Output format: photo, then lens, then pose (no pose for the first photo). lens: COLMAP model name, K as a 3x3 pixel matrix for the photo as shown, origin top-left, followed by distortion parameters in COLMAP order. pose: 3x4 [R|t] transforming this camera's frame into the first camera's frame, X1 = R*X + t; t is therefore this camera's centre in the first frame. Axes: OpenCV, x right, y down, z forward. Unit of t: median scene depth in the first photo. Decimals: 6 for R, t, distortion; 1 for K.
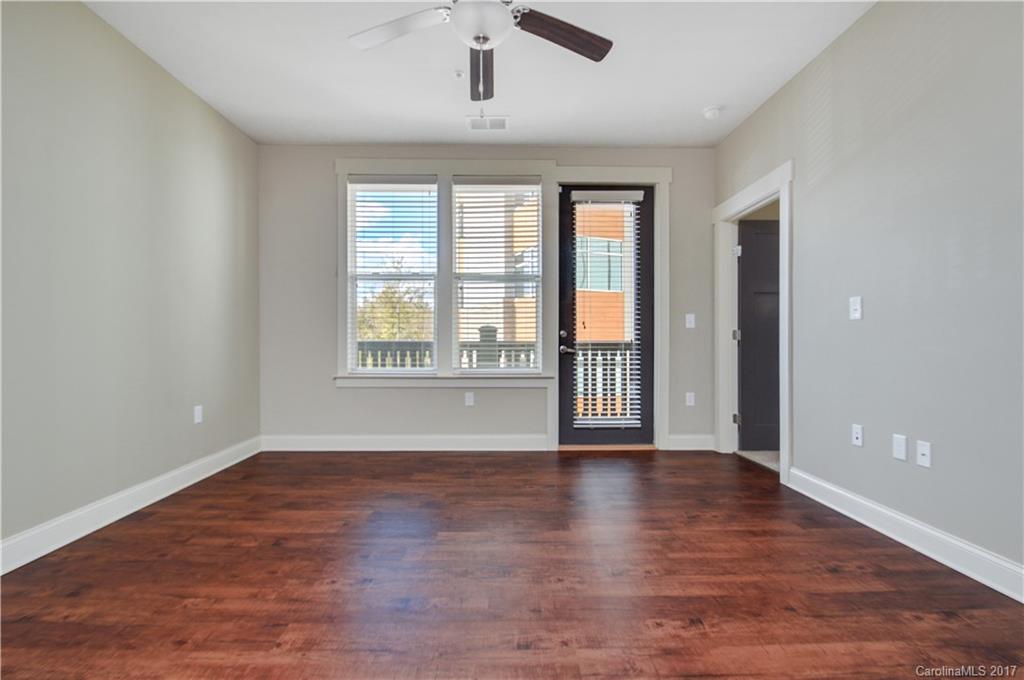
lens RADIAL K [[453.8, 0, 508.0], [0, 453.8, 339.9], [0, 0, 1]] dist [0.000019, -0.010900]
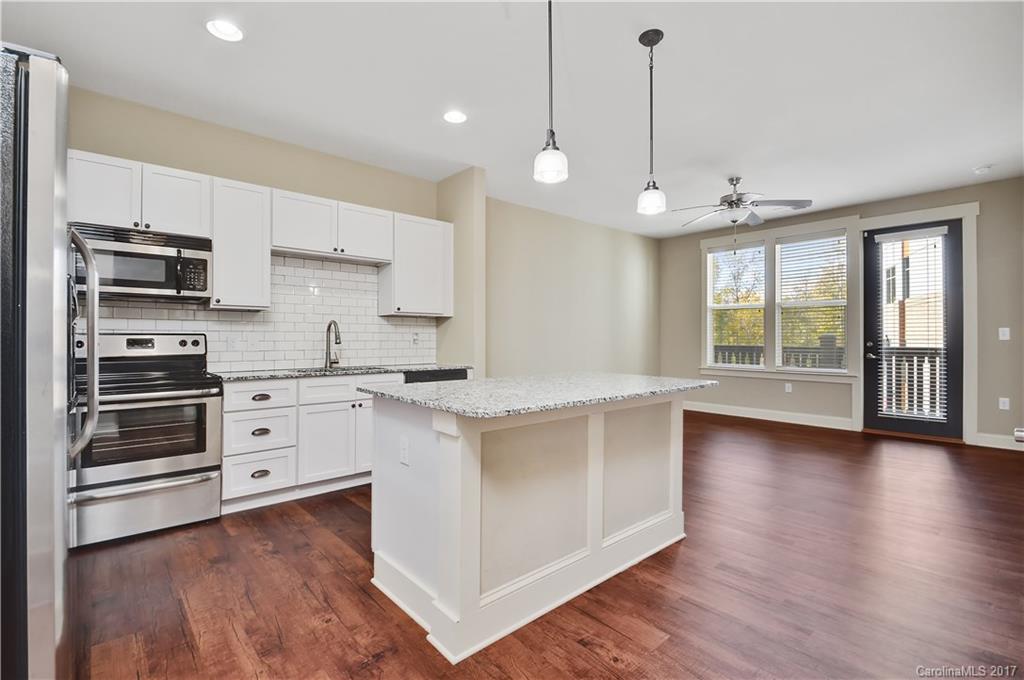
lens RADIAL K [[475.2, 0, 517.7], [0, 475.2, 330.2], [0, 0, 1]] dist [0.014219, -0.014190]
pose [[0.669635, -0.010262, -0.742620, 0.484769], [0.004568, 0.999943, -0.009698, -0.046800], [0.742676, 0.003102, 0.669643, -0.706511]]
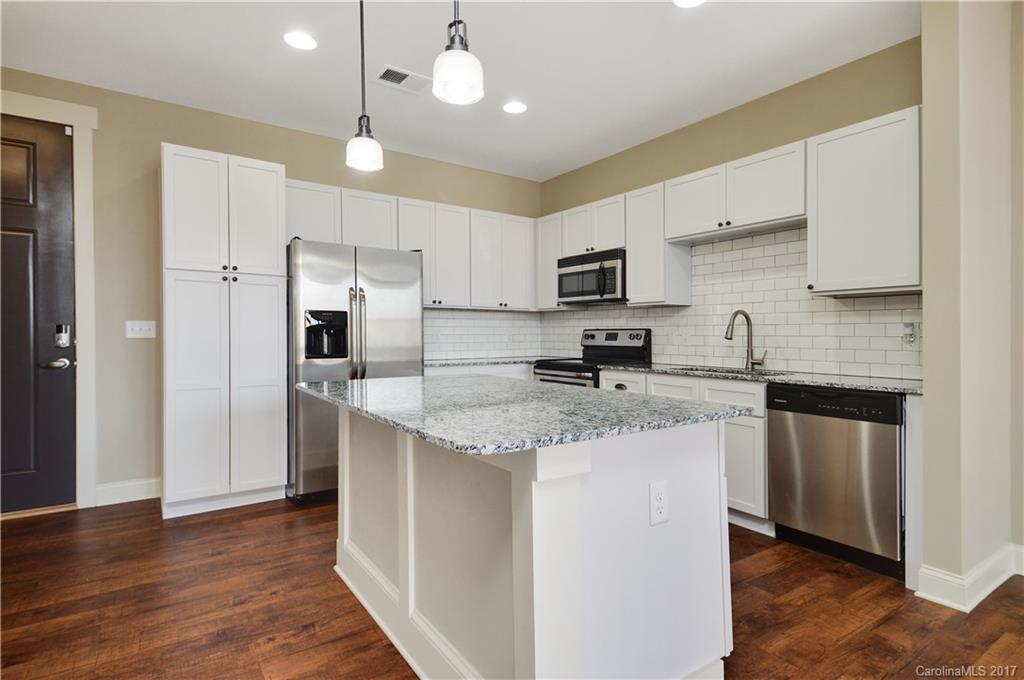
lens RADIAL K [[530.7, 0, 504.9], [0, 530.7, 337.0], [0, 0, 1]] dist [0.027219, -0.000795]
pose [[-0.834370, 0.003438, -0.551194, 0.320298], [0.003627, 0.999993, 0.000747, -0.037031], [0.551193, -0.001376, -0.834377, 0.164627]]
